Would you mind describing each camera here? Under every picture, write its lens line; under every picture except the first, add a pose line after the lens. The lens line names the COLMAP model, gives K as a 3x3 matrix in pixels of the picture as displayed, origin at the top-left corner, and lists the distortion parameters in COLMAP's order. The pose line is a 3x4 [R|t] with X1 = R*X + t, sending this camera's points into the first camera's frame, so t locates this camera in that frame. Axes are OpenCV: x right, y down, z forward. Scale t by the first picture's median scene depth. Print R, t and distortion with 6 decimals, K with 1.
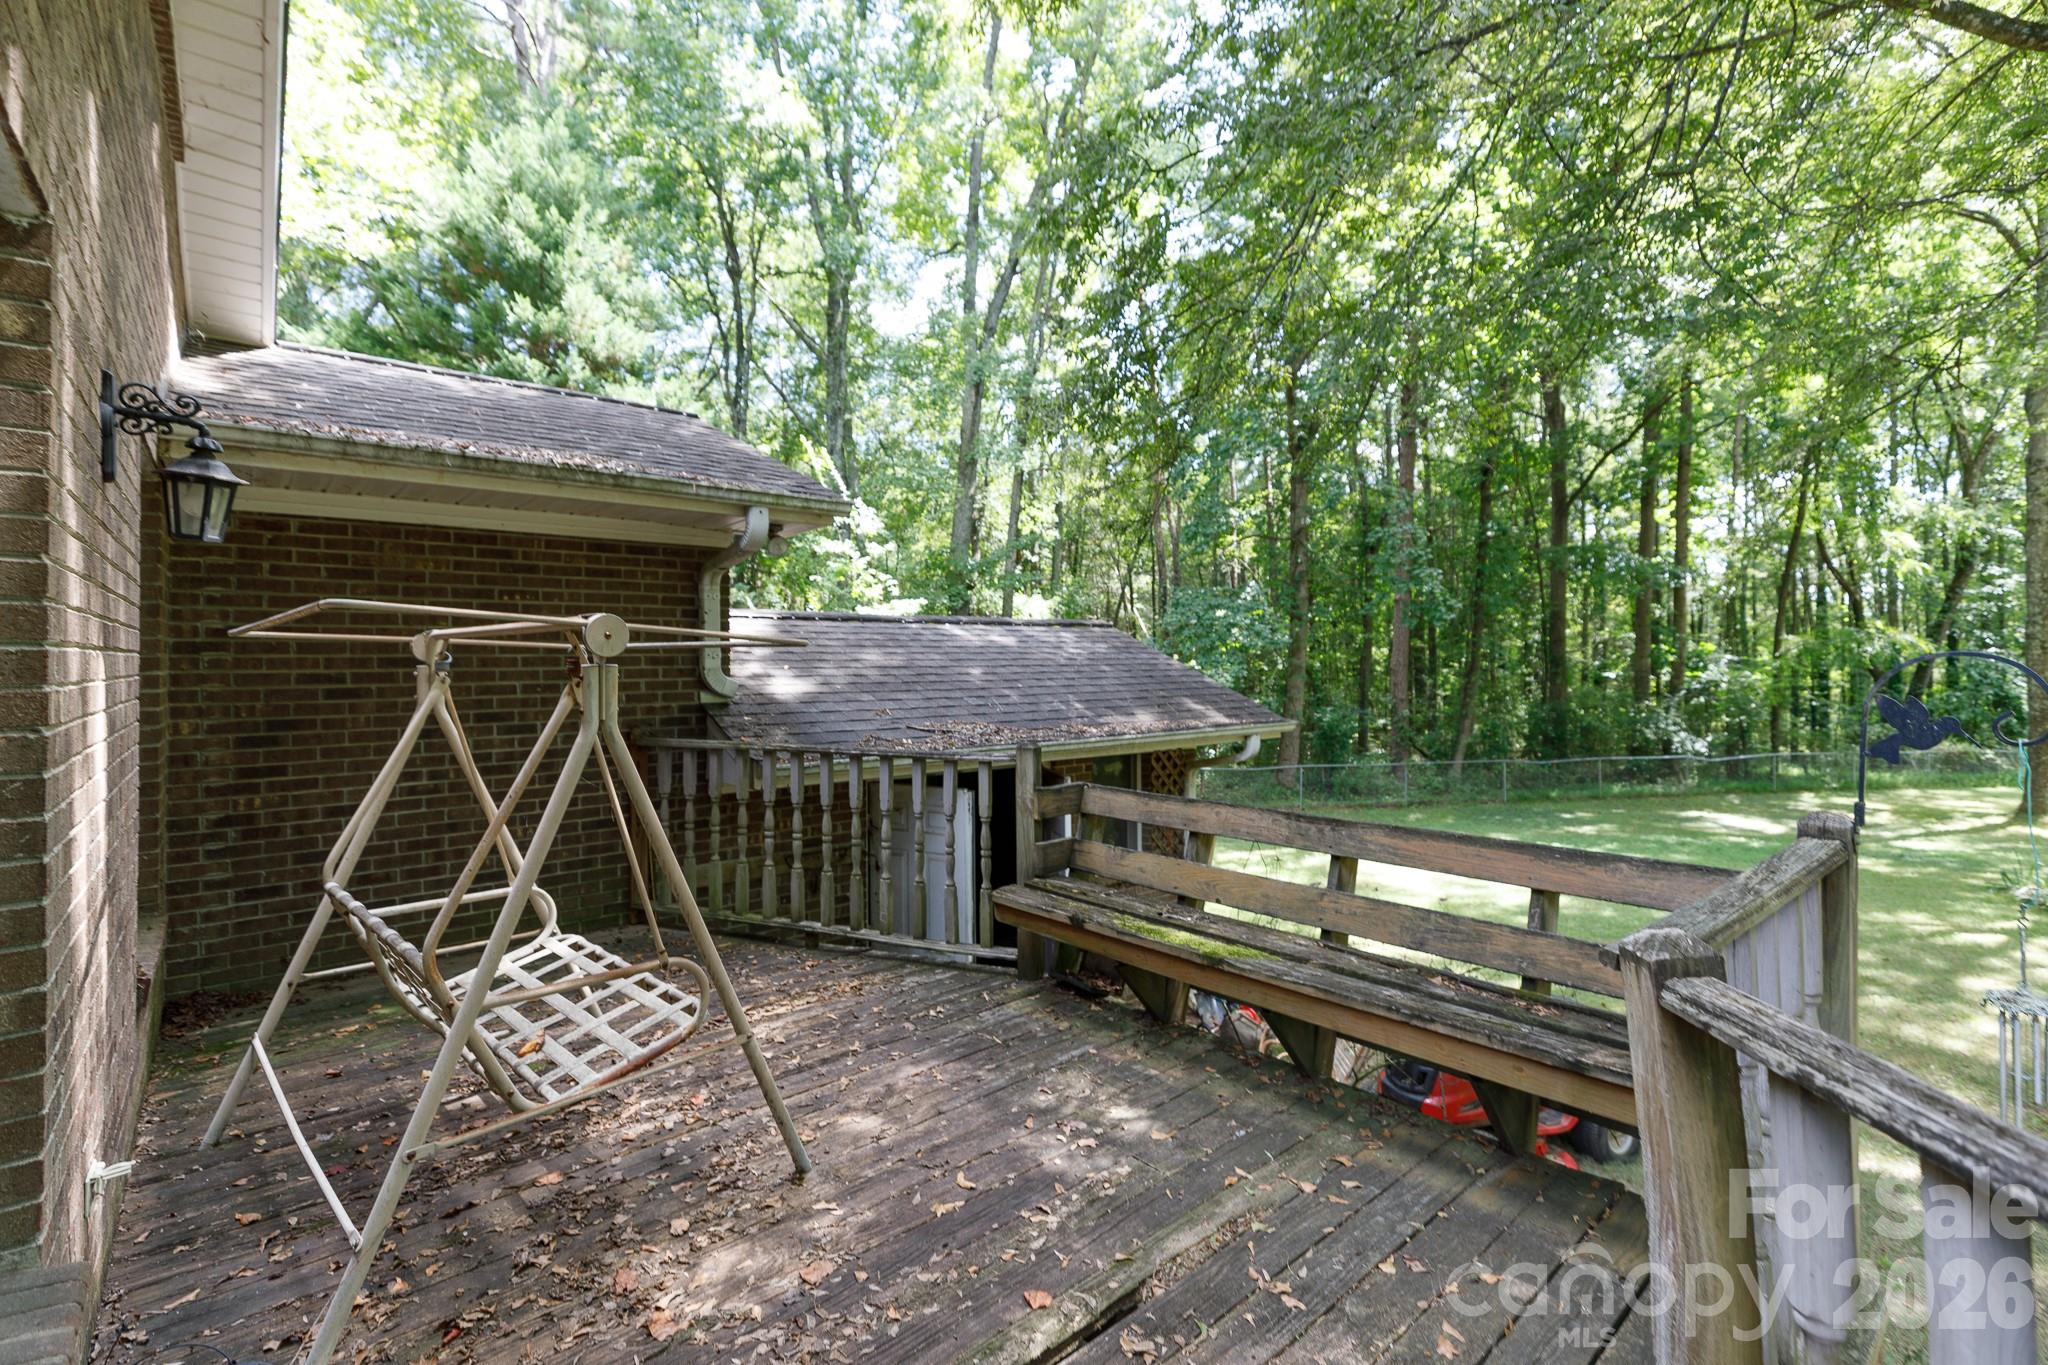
lens RADIAL K [[914.9, 0, 1022.4], [0, 914.9, 665.2], [0, 0, 1]] dist [0.003585, 0.000118]
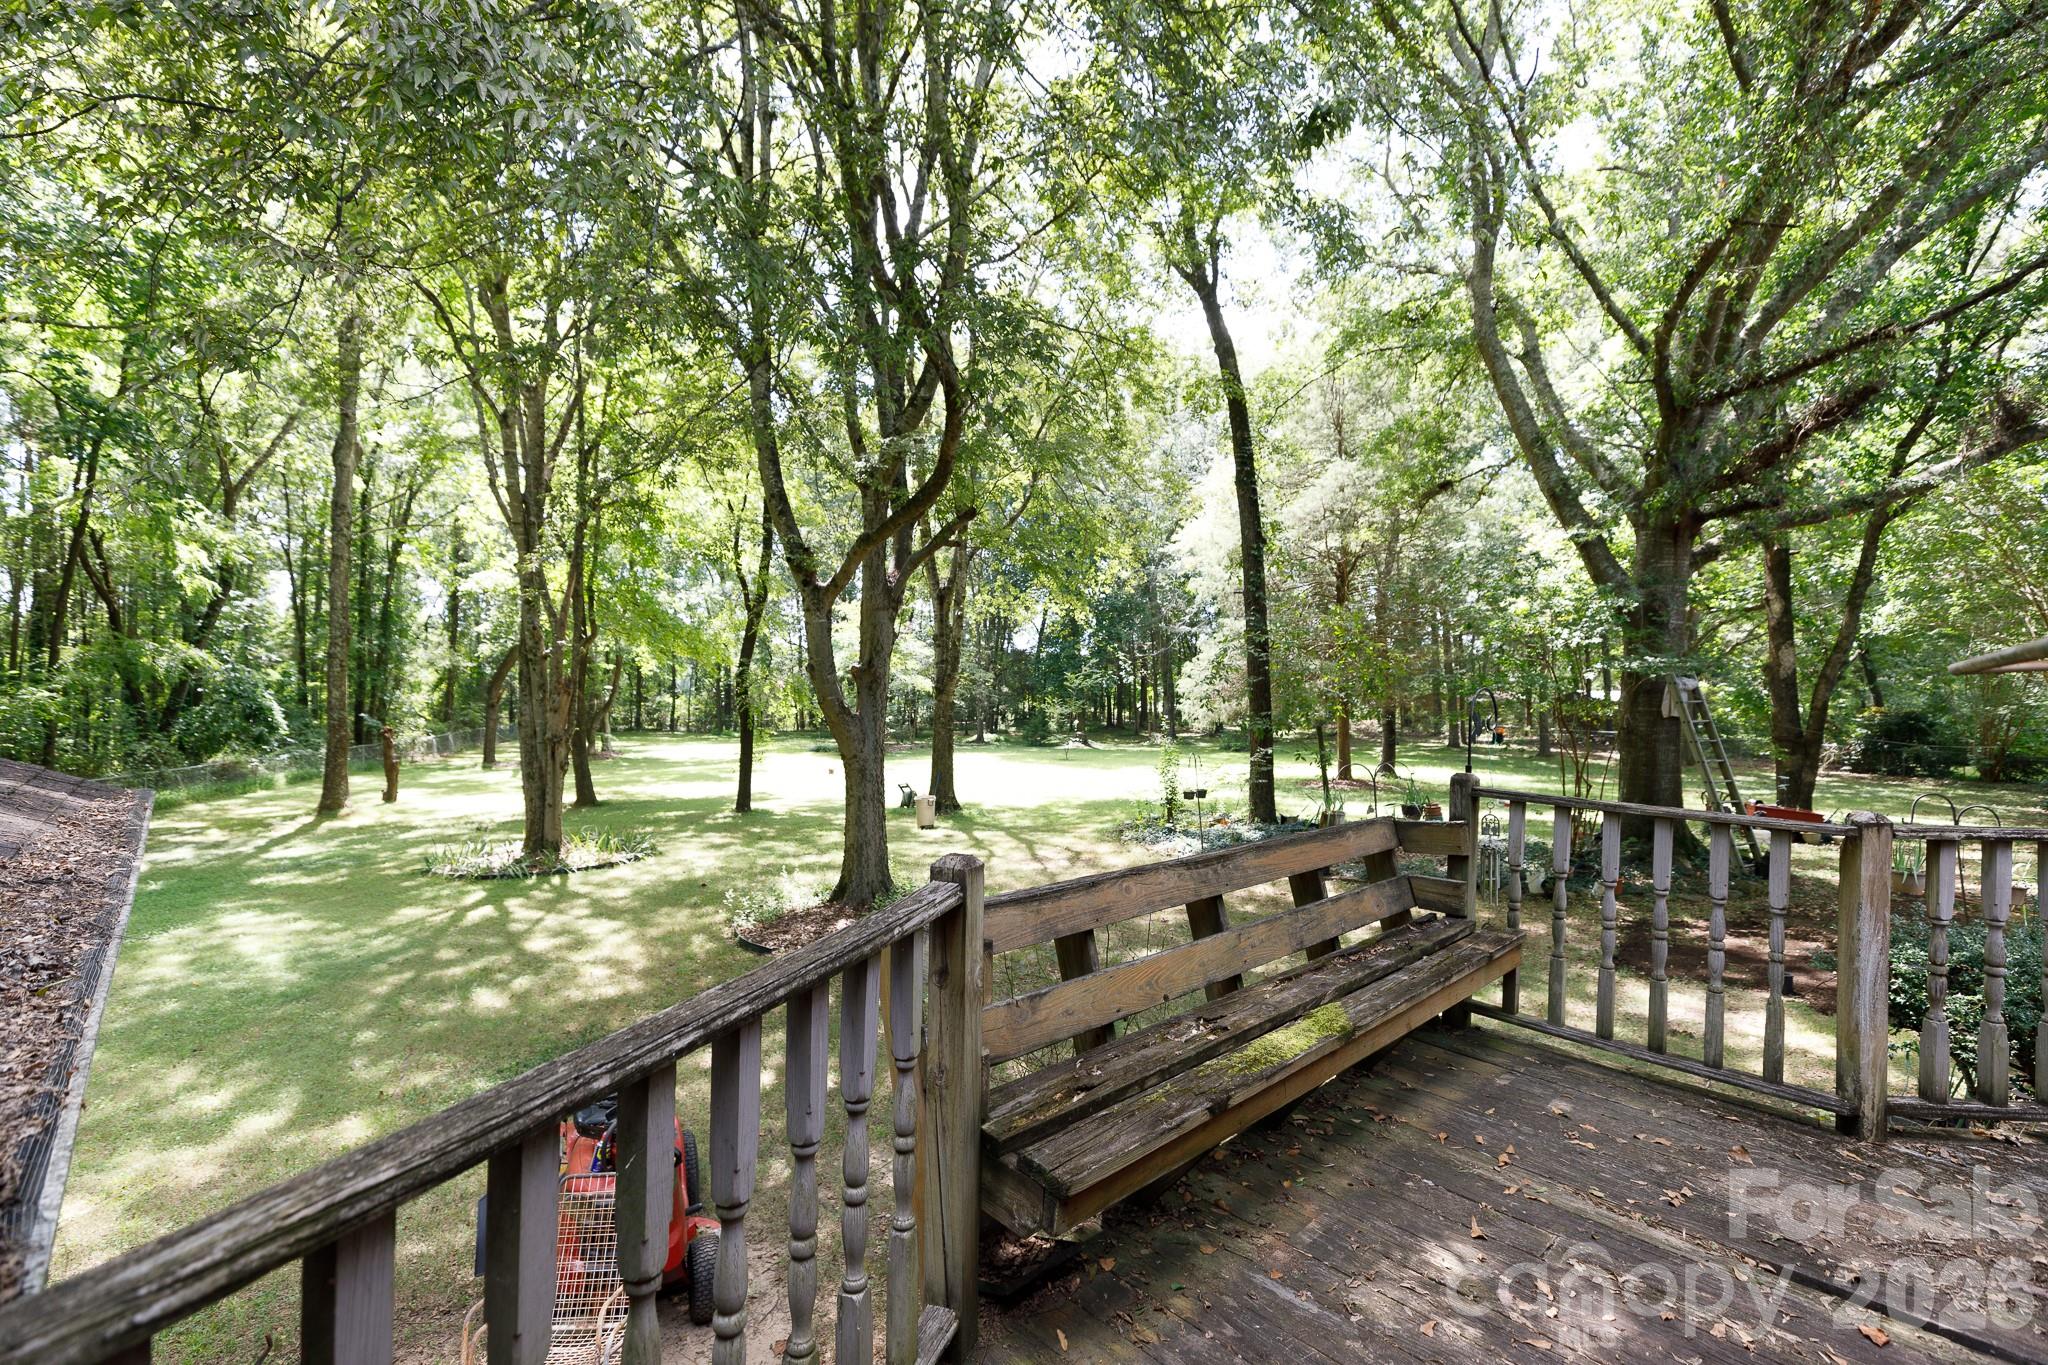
lens RADIAL K [[914.9, 0, 1022.4], [0, 914.9, 665.2], [0, 0, 1]] dist [0.003585, 0.000118]
pose [[-0.032679, 0.019099, 0.999283, -0.640864], [-0.004611, 0.999804, -0.019260, -0.010164], [-0.999455, -0.005237, -0.032584, 1.304729]]
